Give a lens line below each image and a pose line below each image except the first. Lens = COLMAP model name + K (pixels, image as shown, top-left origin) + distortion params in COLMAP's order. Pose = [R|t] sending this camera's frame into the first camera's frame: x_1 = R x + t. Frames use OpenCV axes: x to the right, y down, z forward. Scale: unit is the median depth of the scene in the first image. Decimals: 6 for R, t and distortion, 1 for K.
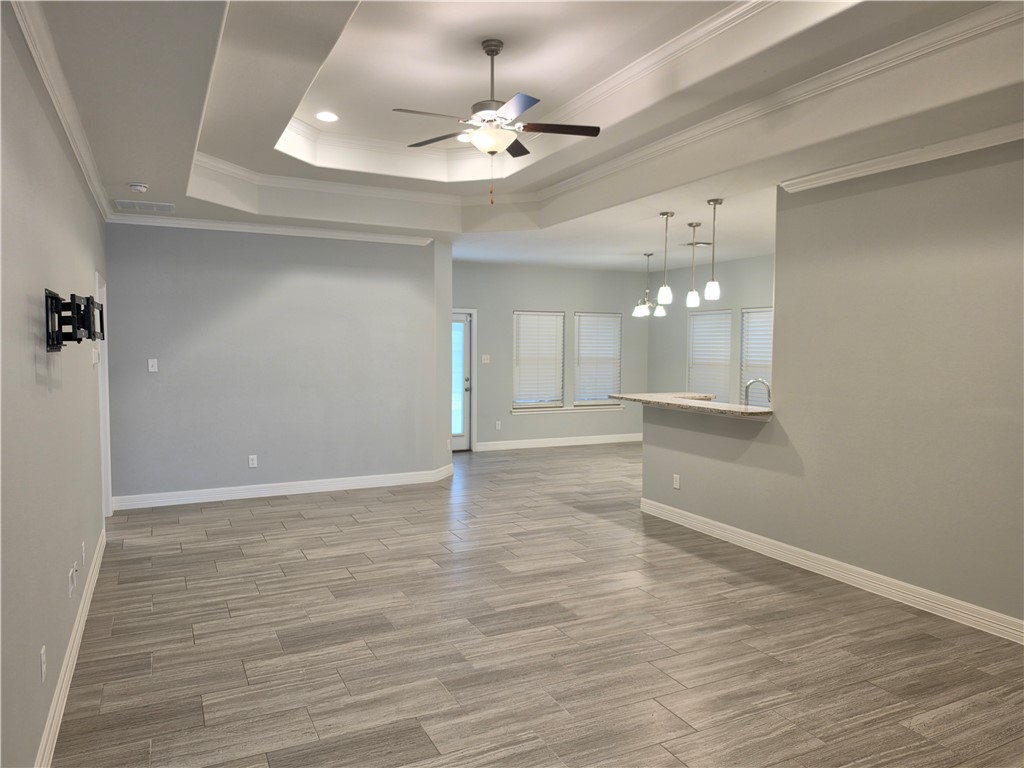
lens RADIAL K [[710.1, 0, 512.0], [0, 710.1, 385.3], [0, 0, 1]] dist [0.060063, -0.065488]
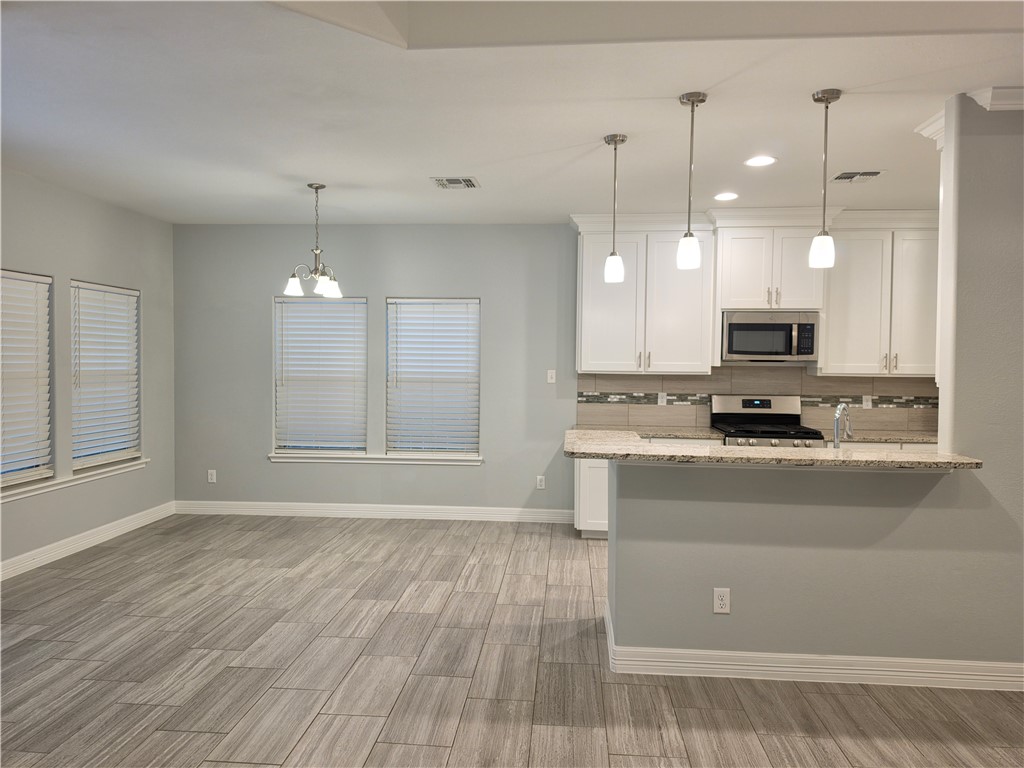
lens RADIAL K [[710.1, 0, 511.9], [0, 710.1, 379.4], [0, 0, 1]] dist [0.060063, -0.065488]
pose [[0.511500, -0.024948, 0.858921, -0.402854], [0.042283, 0.999098, 0.003839, -0.052540], [-0.858242, 0.034354, 0.512093, 1.098803]]
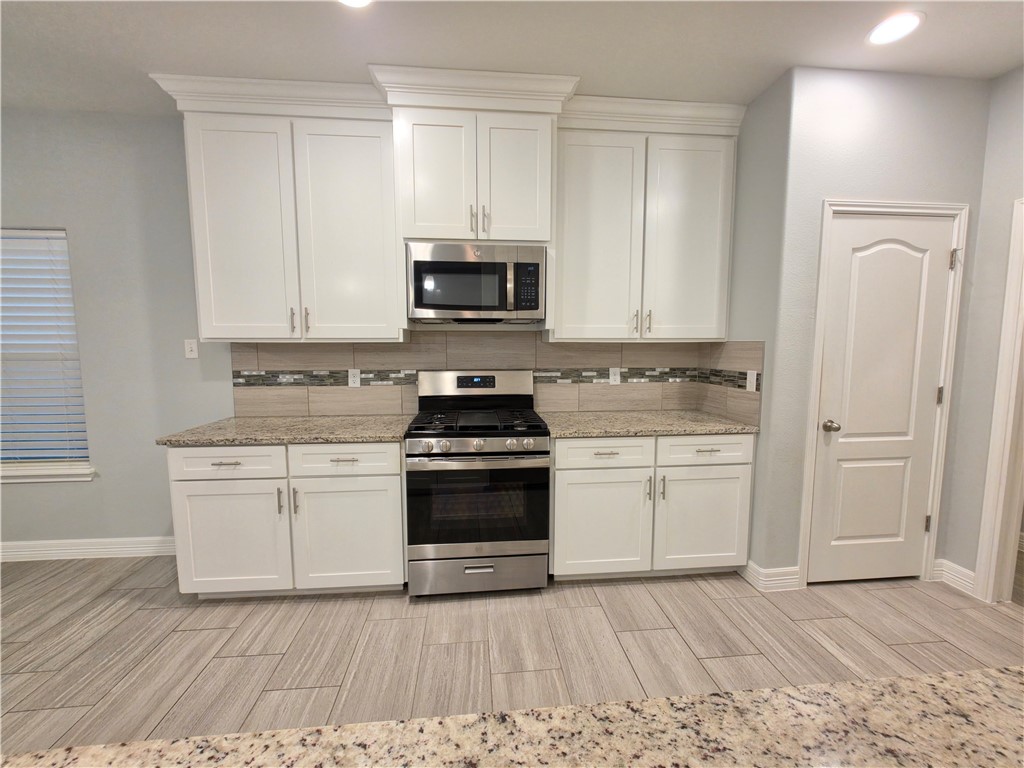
lens RADIAL K [[410.3, 0, 509.3], [0, 410.3, 385.0], [0, 0, 1]] dist [-0.005244, 0.000162]
pose [[0.358186, -0.093105, 0.928996, 0.431066], [0.056995, 0.995340, 0.077779, -0.020948], [-0.931909, 0.025089, 0.361824, 1.142369]]
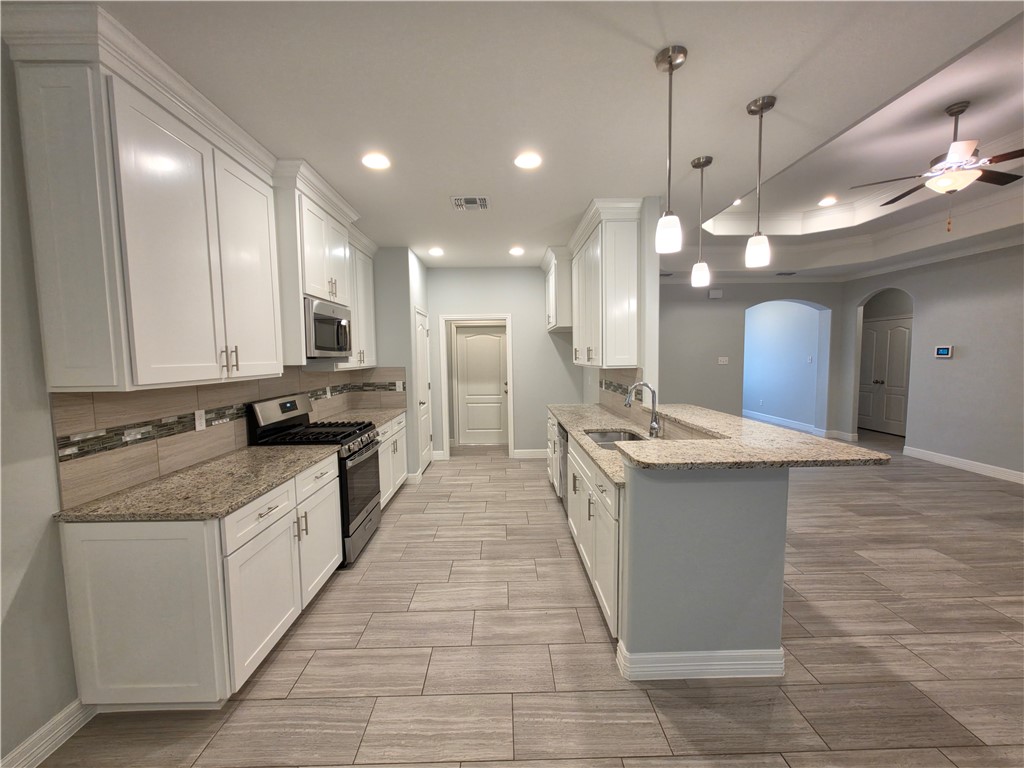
lens RADIAL K [[410.3, 0, 511.4], [0, 410.3, 382.6], [0, 0, 1]] dist [-0.005244, 0.000162]
pose [[-0.904668, -0.020784, 0.425611, 0.324568], [0.035037, 0.991800, 0.122907, -0.091098], [-0.424675, 0.126102, -0.896521, 1.810391]]
